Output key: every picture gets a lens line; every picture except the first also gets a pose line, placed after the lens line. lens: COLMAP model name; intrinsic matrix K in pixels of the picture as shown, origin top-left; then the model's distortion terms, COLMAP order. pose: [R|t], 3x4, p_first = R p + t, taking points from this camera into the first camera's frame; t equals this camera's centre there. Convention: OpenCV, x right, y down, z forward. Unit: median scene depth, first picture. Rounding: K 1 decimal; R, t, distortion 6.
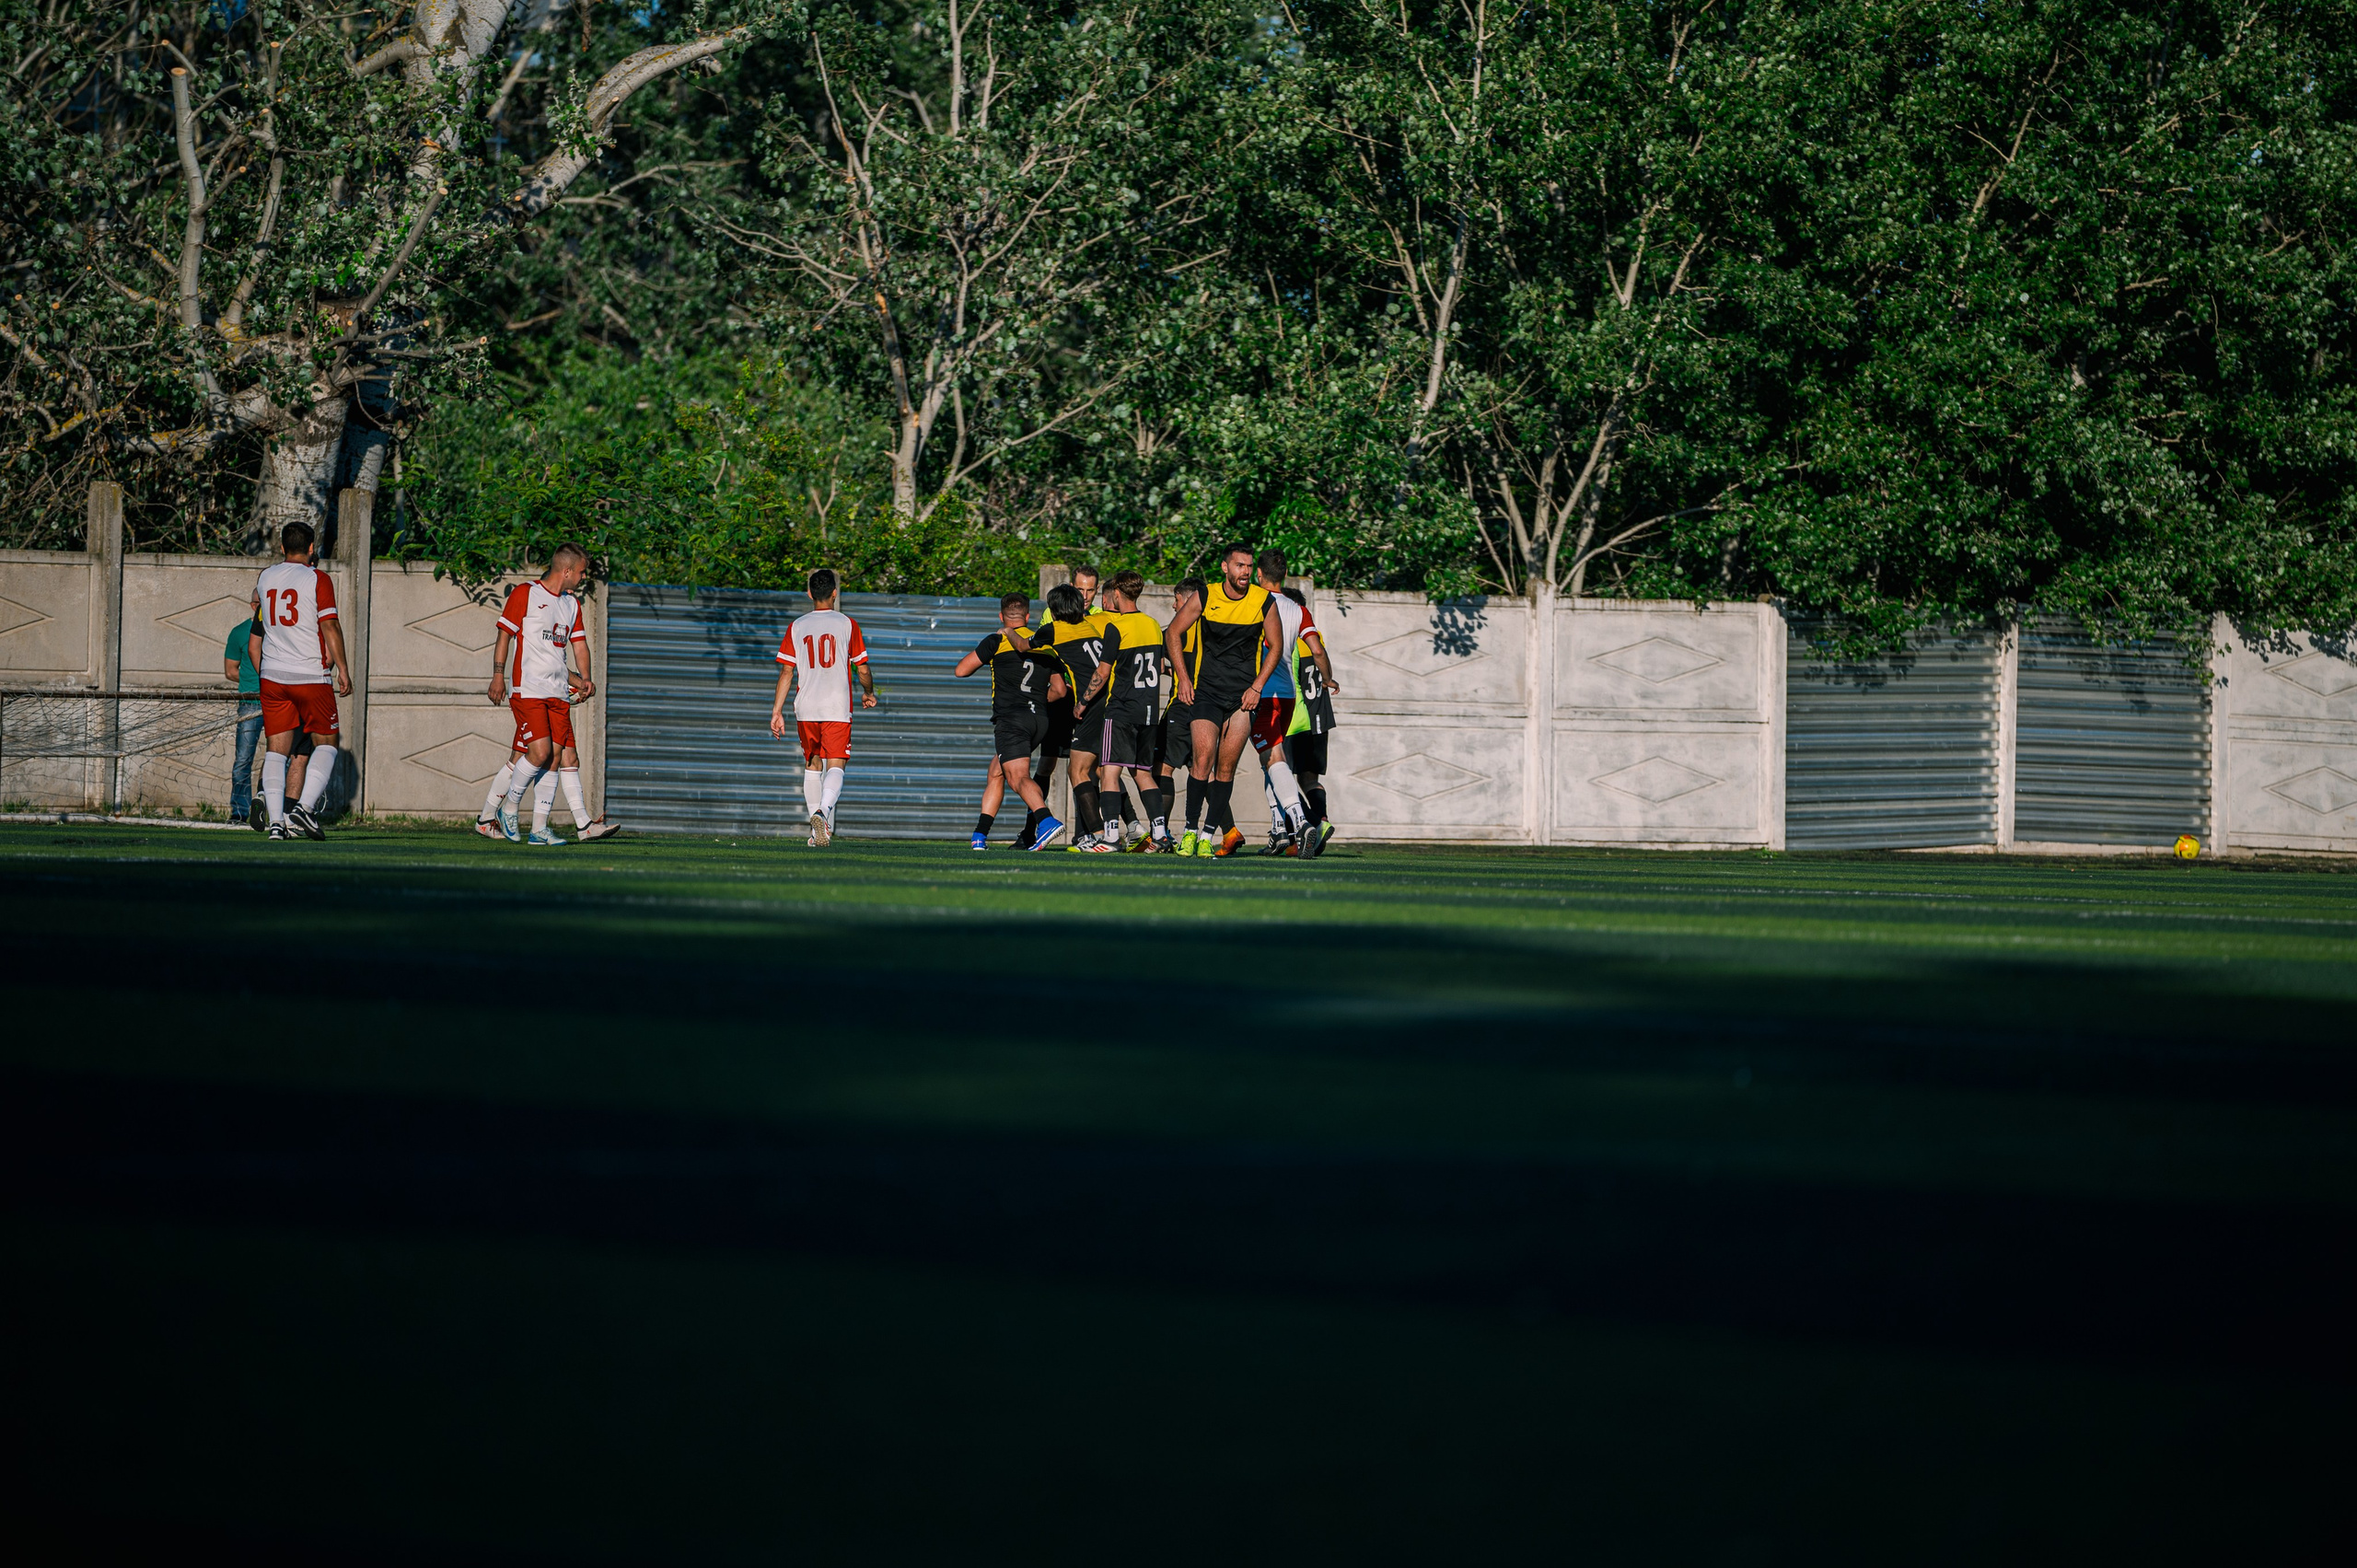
lens RADIAL K [[13554.3, 0, 1109.4], [0, 13554.3, 784.4], [0, 0, 1]] dist [-2.293733, 223.652068]
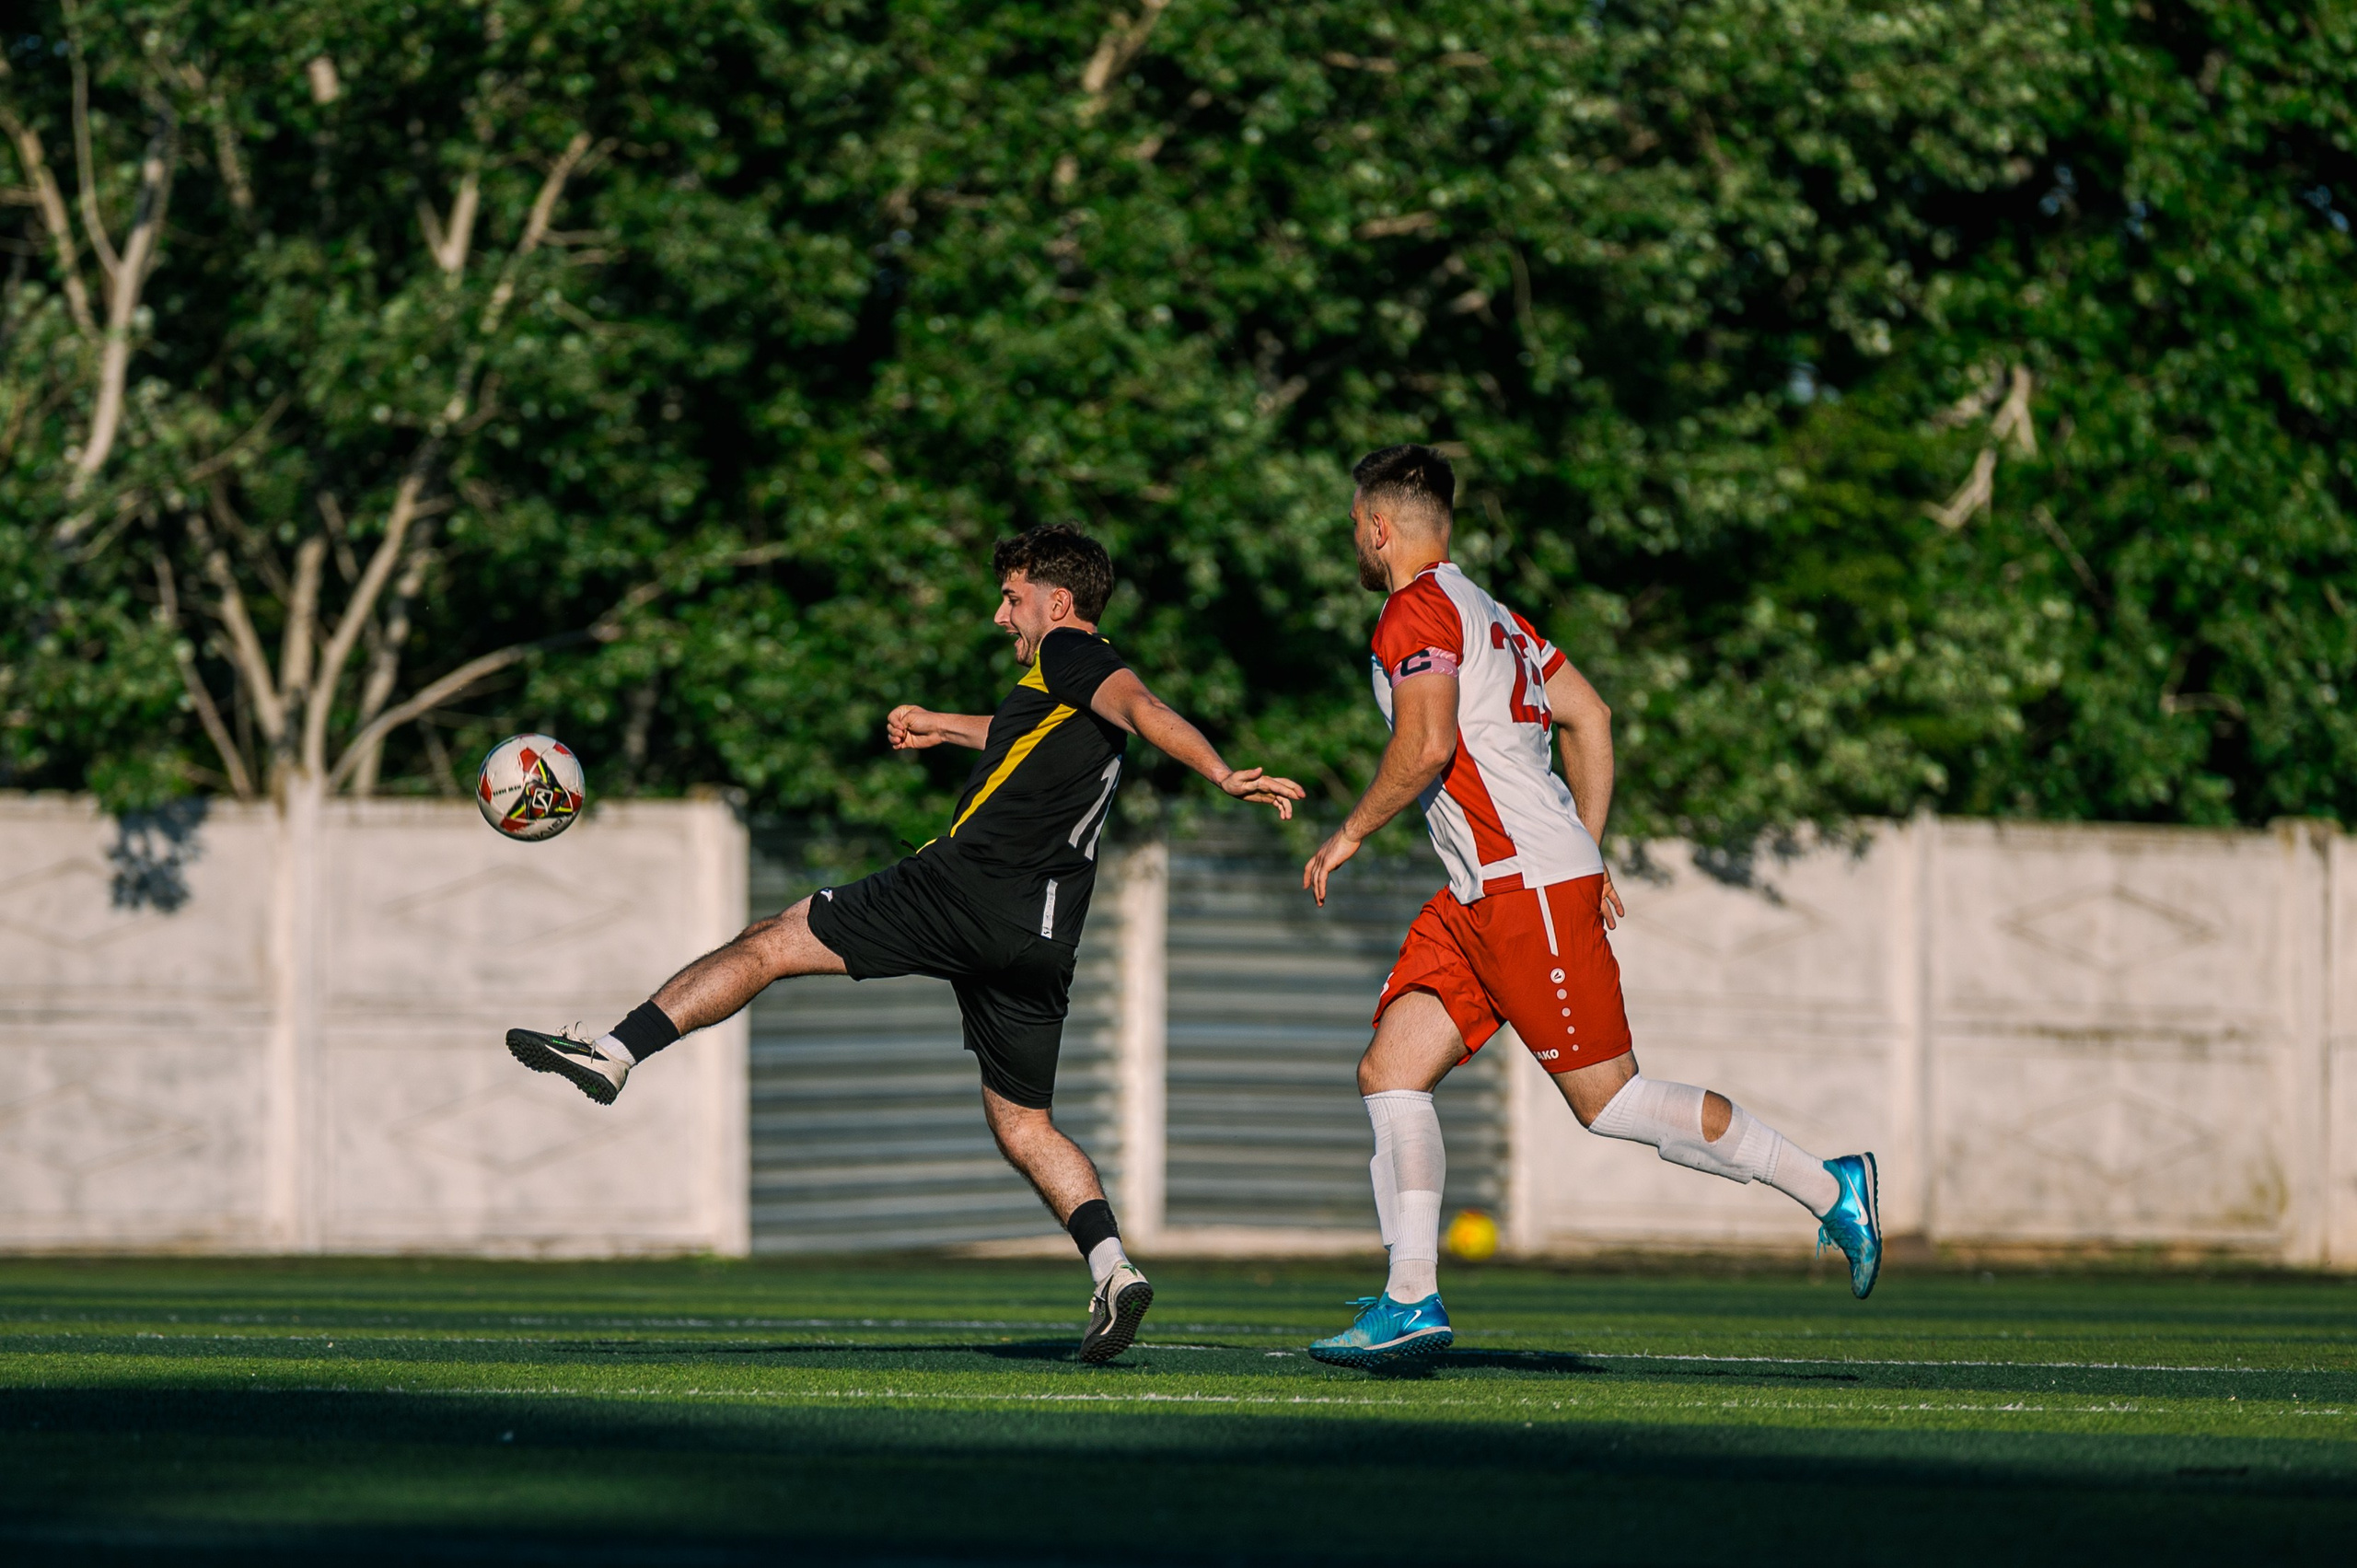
lens RADIAL K [[13530.3, 0, 1178.5], [0, 13530.3, 784.0], [0, 0, 1]] dist [-0.294770, -14.139676]
pose [[0.996924, -0.013792, 0.077156, 0.025251], [0.015857, 0.999531, -0.026207, 0.000478], [-0.076758, 0.027350, 0.996675, 0.448189]]
